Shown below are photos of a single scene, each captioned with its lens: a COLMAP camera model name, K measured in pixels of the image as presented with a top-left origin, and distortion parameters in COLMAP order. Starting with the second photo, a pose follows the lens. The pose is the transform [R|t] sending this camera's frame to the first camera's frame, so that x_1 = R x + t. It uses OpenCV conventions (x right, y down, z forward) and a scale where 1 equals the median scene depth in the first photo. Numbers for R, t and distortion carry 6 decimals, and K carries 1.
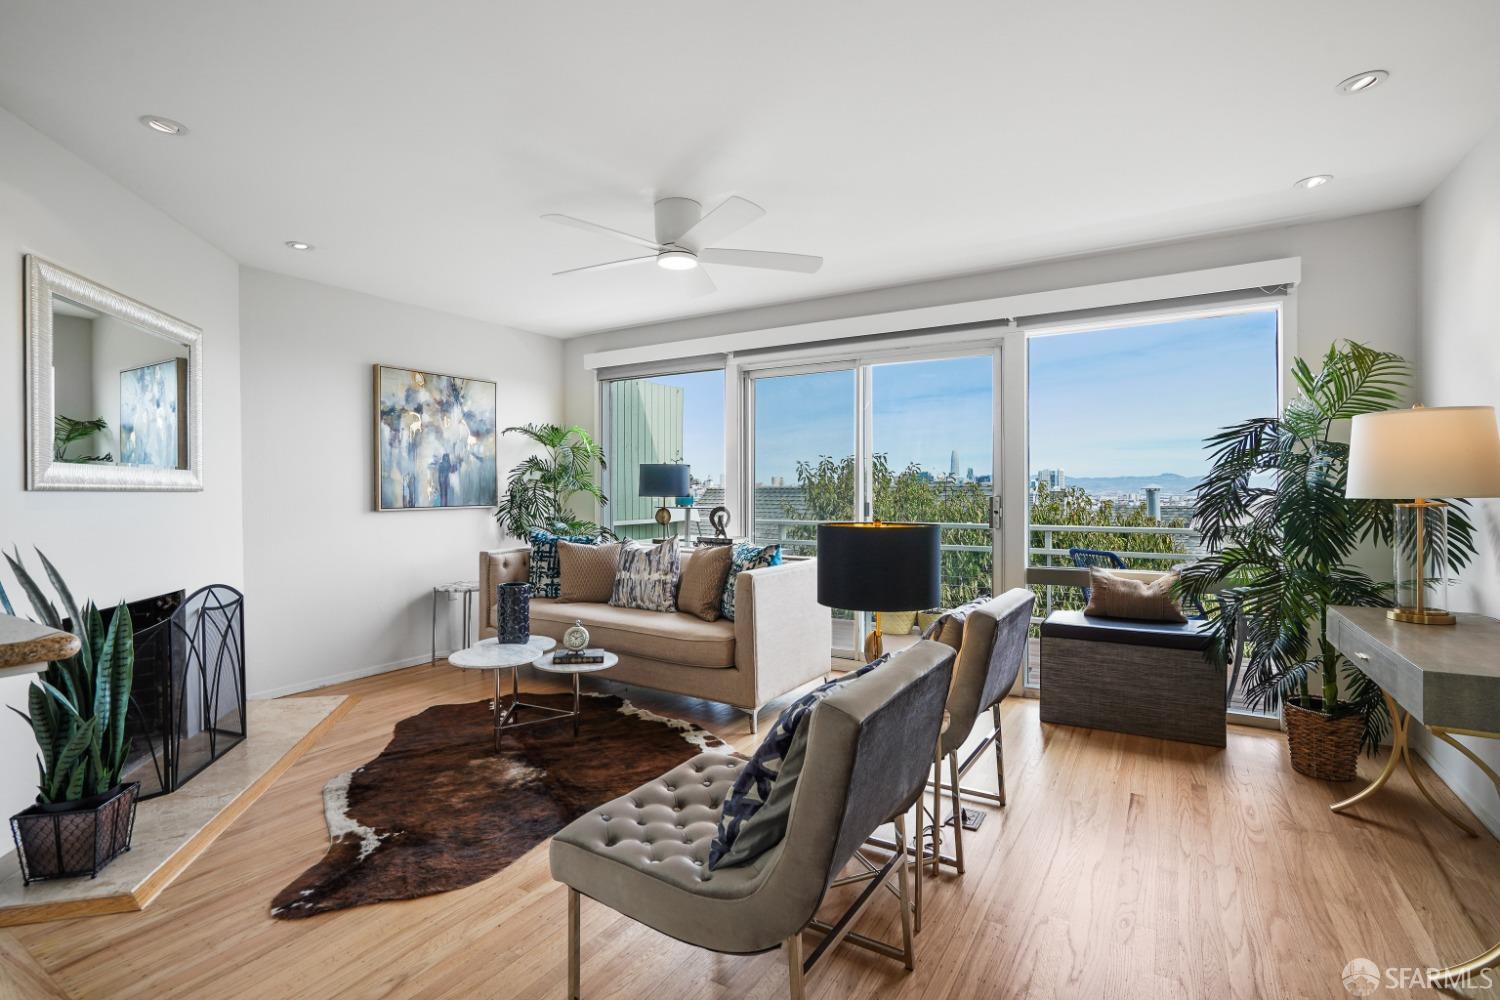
lens RADIAL K [[708.9, 0, 744.1], [0, 708.9, 481.7], [0, 0, 1]] dist [-0.030069, 0.001011]
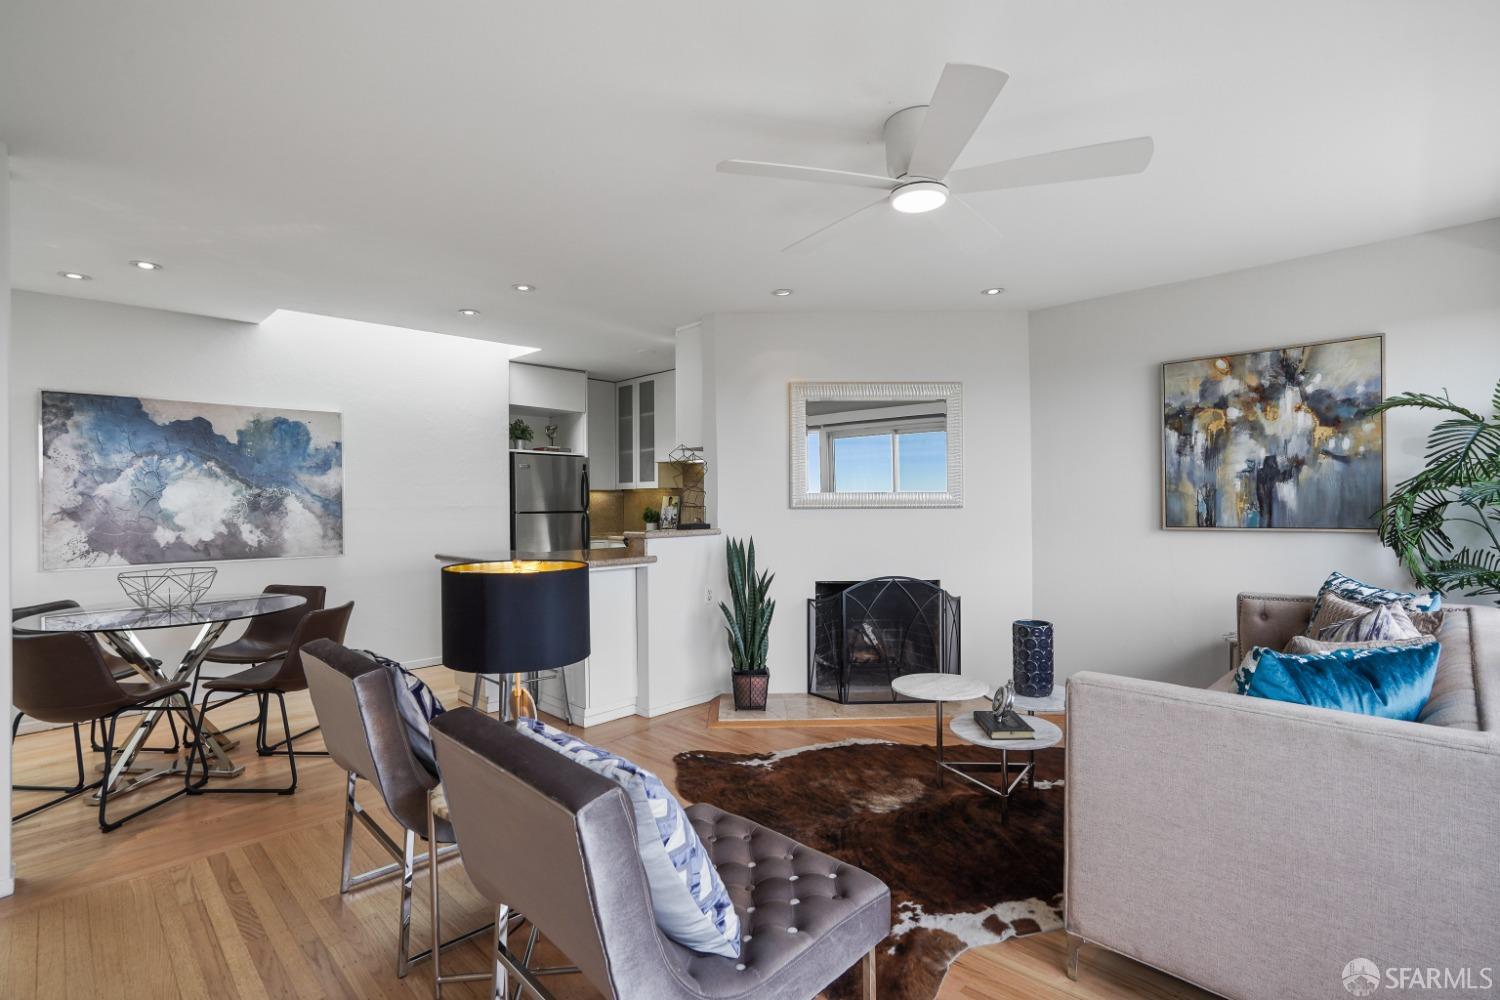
lens RADIAL K [[704.1, 0, 742.2], [0, 704.1, 506.8], [0, 0, 1]] dist [-0.045723, 0.026025]
pose [[-0.227250, 0.010539, -0.973779, 0.434656], [0.021187, 0.999758, 0.005876, -0.003370], [0.973606, -0.019296, -0.227418, 0.674304]]
